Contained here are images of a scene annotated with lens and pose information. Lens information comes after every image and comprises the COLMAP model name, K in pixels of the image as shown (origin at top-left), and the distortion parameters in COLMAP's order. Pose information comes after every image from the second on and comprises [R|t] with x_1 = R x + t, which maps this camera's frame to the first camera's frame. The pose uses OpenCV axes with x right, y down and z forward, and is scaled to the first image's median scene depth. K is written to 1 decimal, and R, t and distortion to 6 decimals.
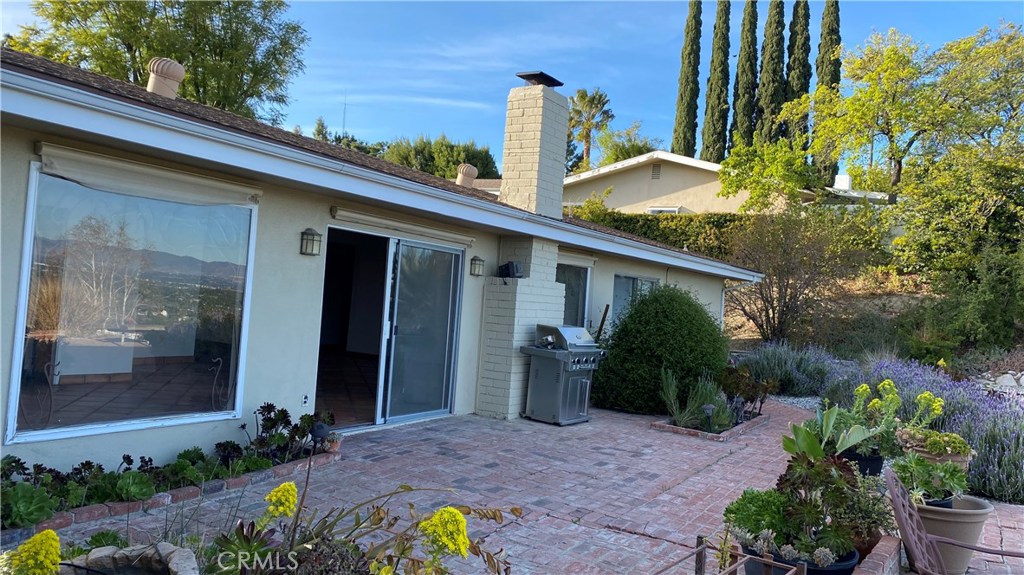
lens RADIAL K [[786.1, 0, 512.9], [0, 786.1, 285.9], [0, 0, 1]] dist [0.063165, -0.041169]
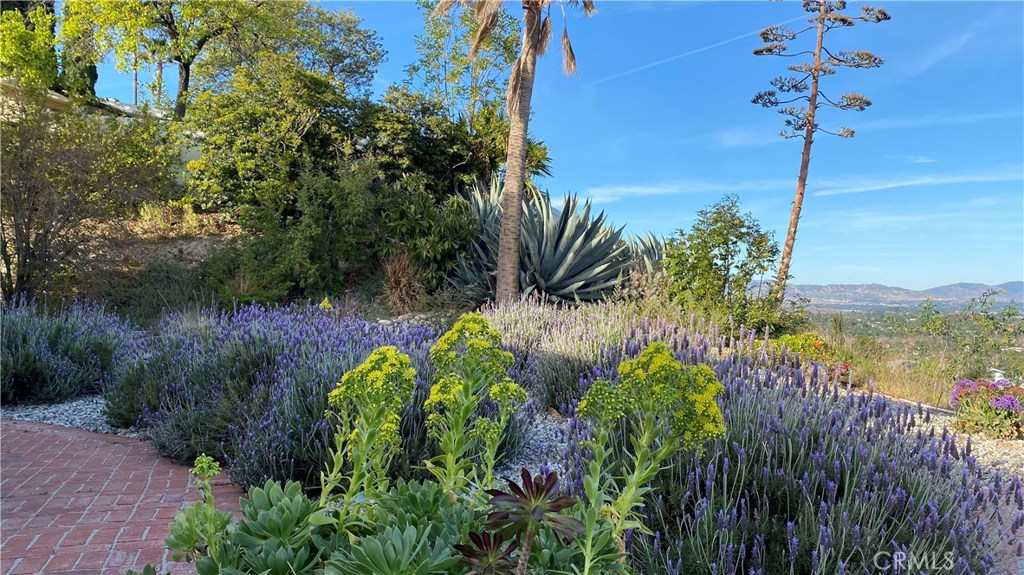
lens RADIAL K [[786.1, 0, 513.2], [0, 786.1, 288.4], [0, 0, 1]] dist [0.063165, -0.041169]
pose [[0.648387, -0.051733, 0.759551, 0.112306], [0.026505, 0.998618, 0.045390, 0.034873], [-0.760849, -0.009299, 0.648862, 0.303860]]
